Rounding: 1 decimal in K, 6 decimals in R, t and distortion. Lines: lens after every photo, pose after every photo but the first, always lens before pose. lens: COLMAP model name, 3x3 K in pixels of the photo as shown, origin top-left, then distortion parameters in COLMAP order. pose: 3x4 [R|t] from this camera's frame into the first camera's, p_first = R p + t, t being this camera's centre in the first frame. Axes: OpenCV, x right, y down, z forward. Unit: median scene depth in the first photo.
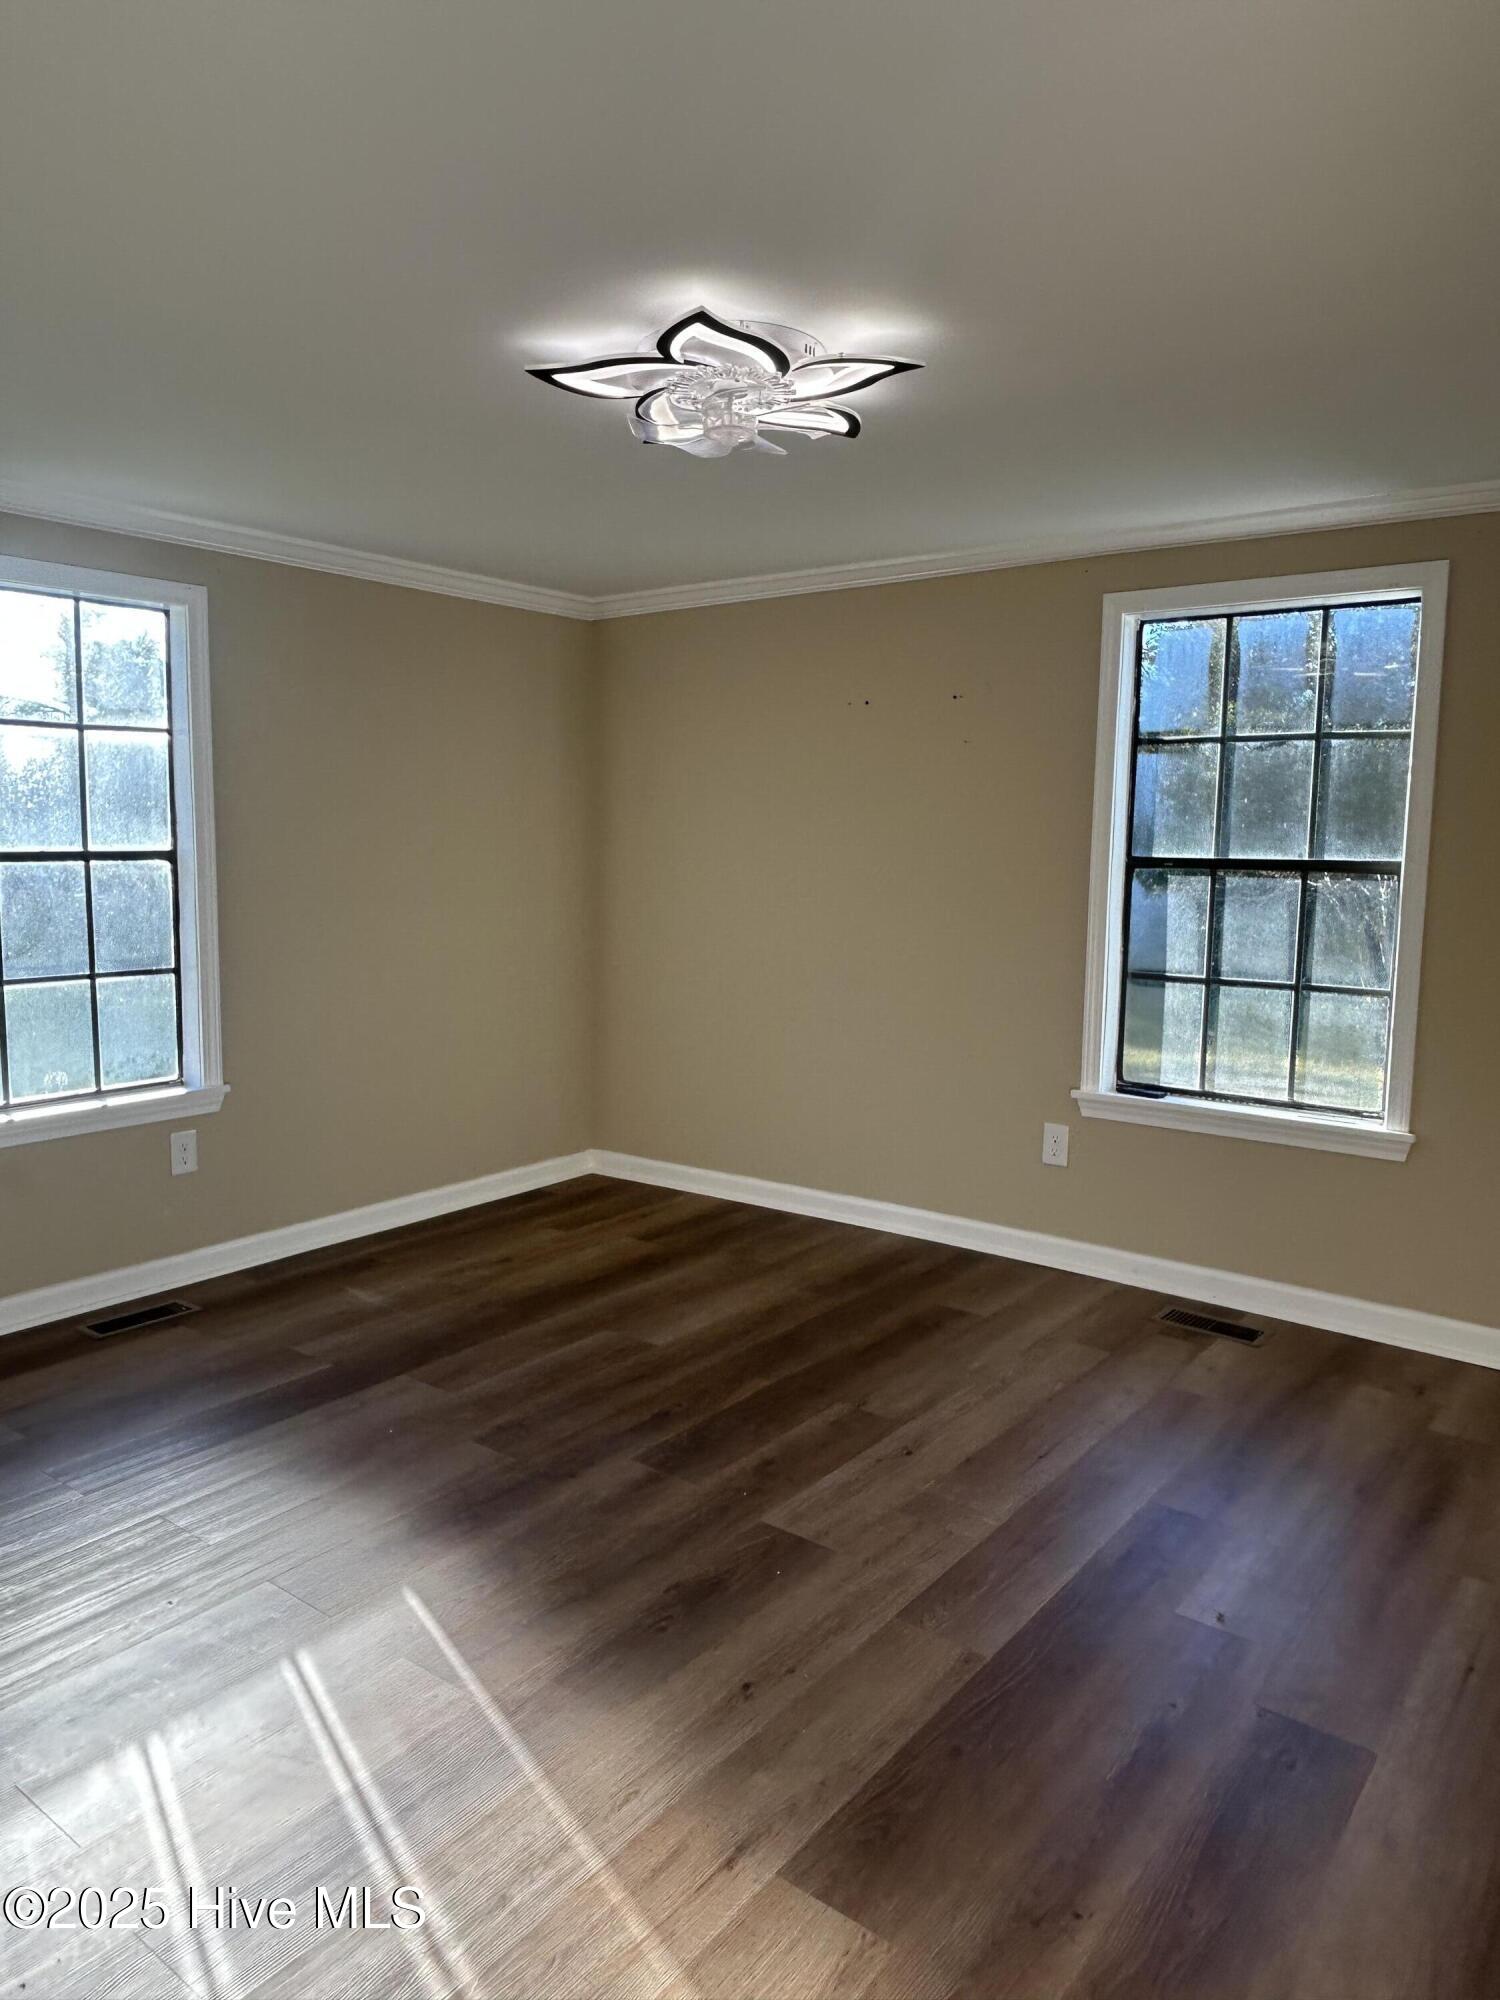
lens RADIAL K [[1366.4, 0, 750.5], [0, 1366.4, 992.1], [0, 0, 1]] dist [-0.020519, -0.001907]
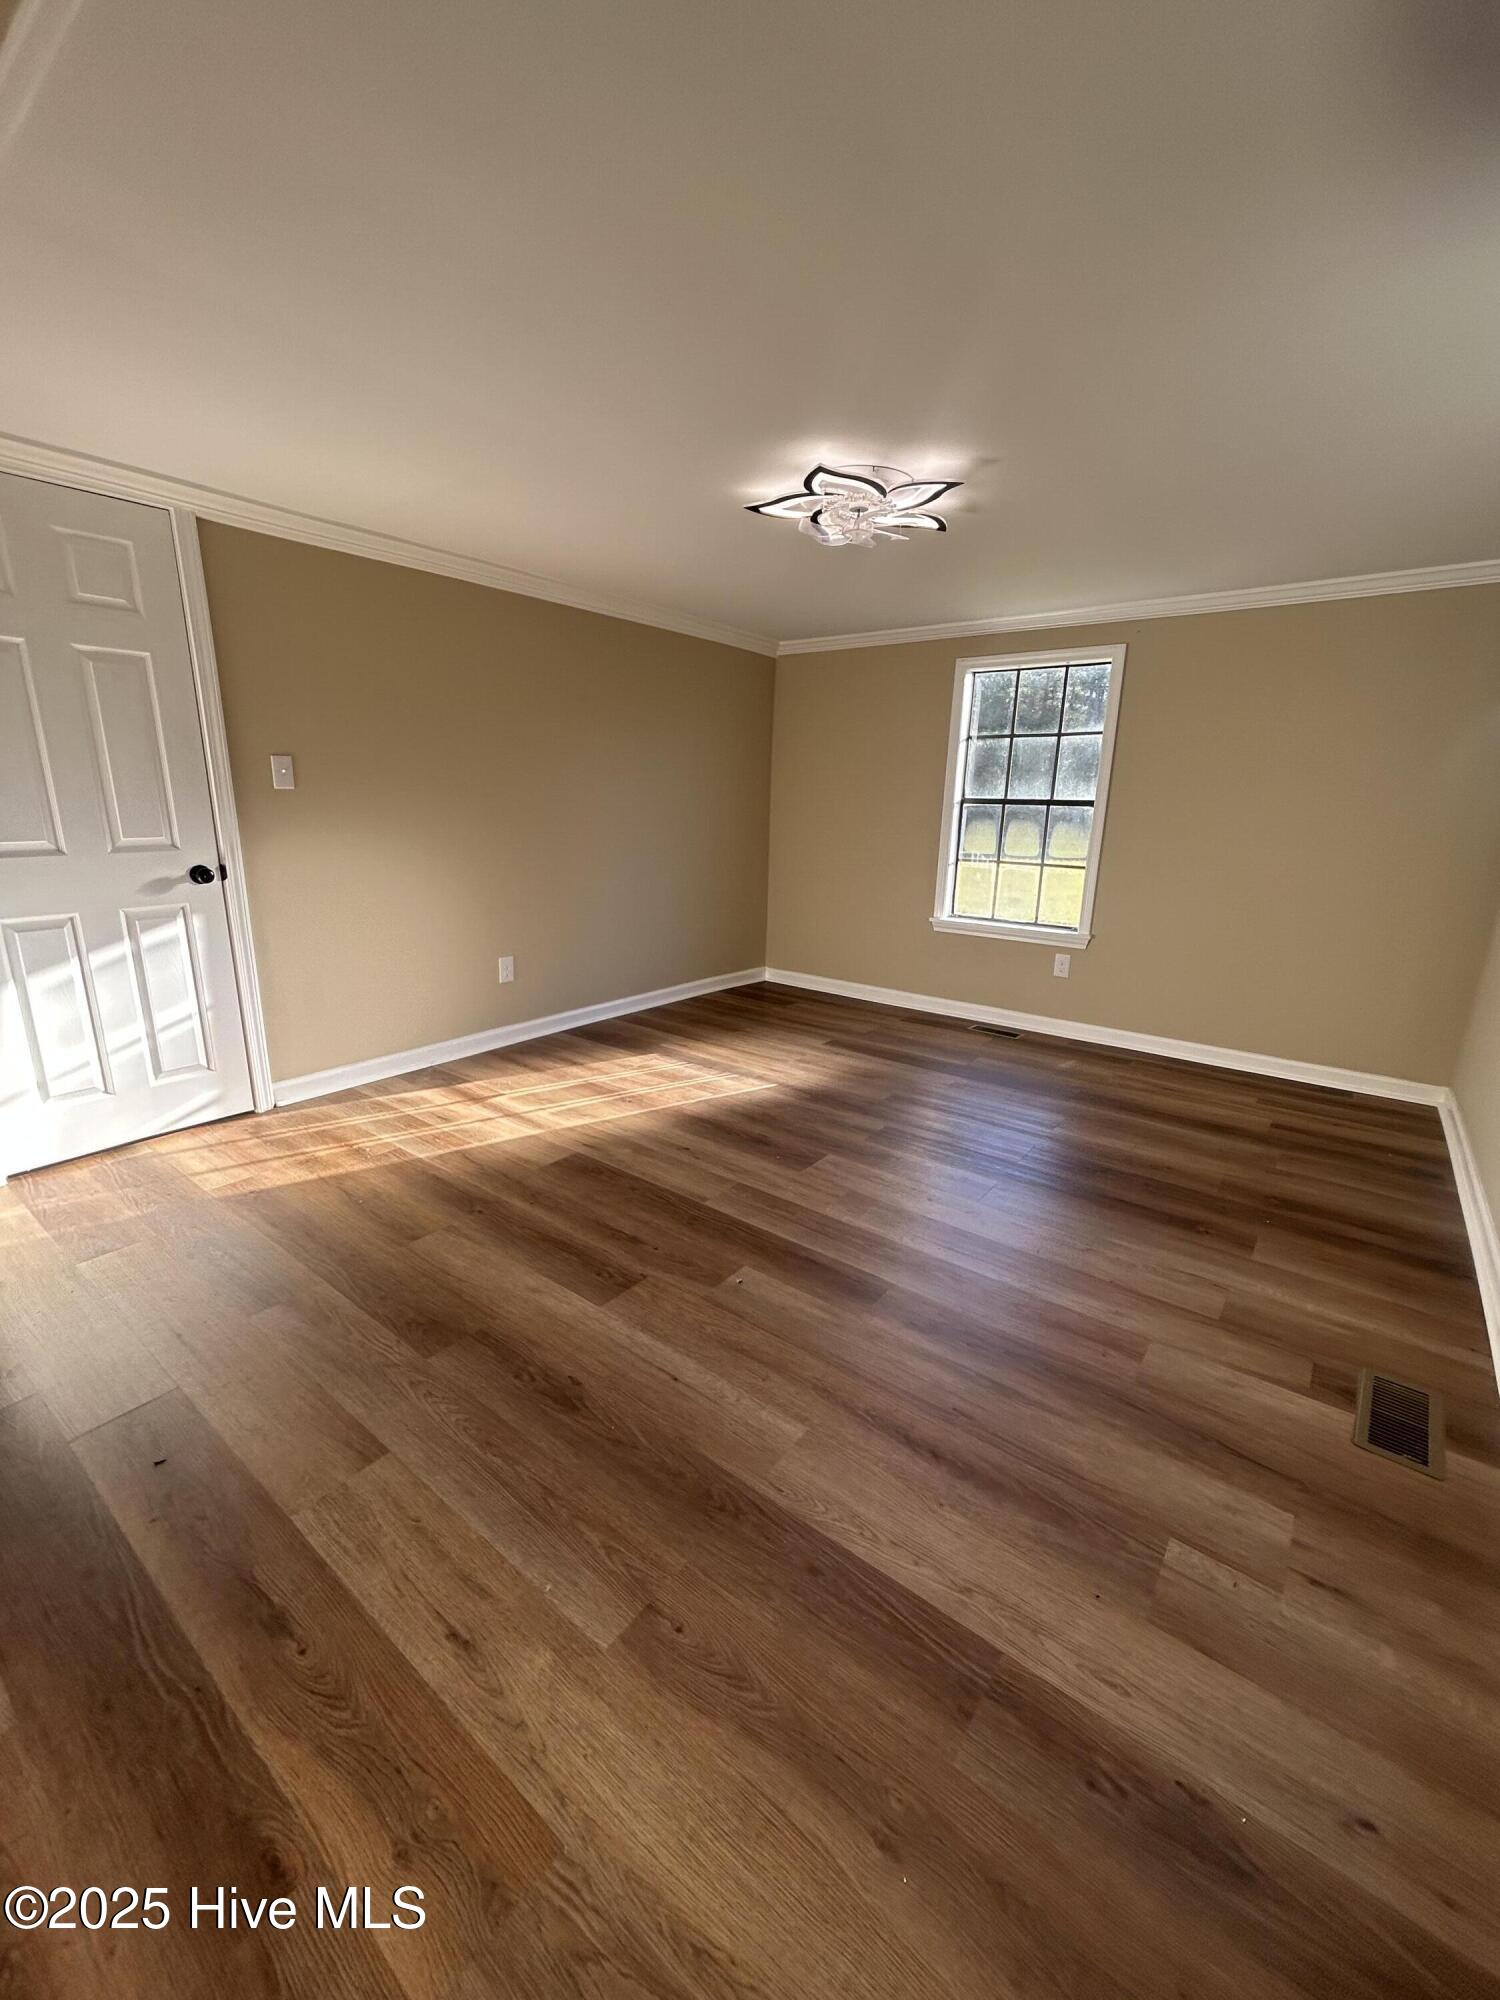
lens RADIAL K [[806.4, 0, 749.6], [0, 806.4, 1005.6], [0, 0, 1]] dist [0.001531, -0.000174]
pose [[0.007446, 0.246061, -0.969226, 0.716689], [-0.141287, 0.959788, 0.242579, -0.040681], [0.989941, 0.135132, 0.041912, 0.574812]]
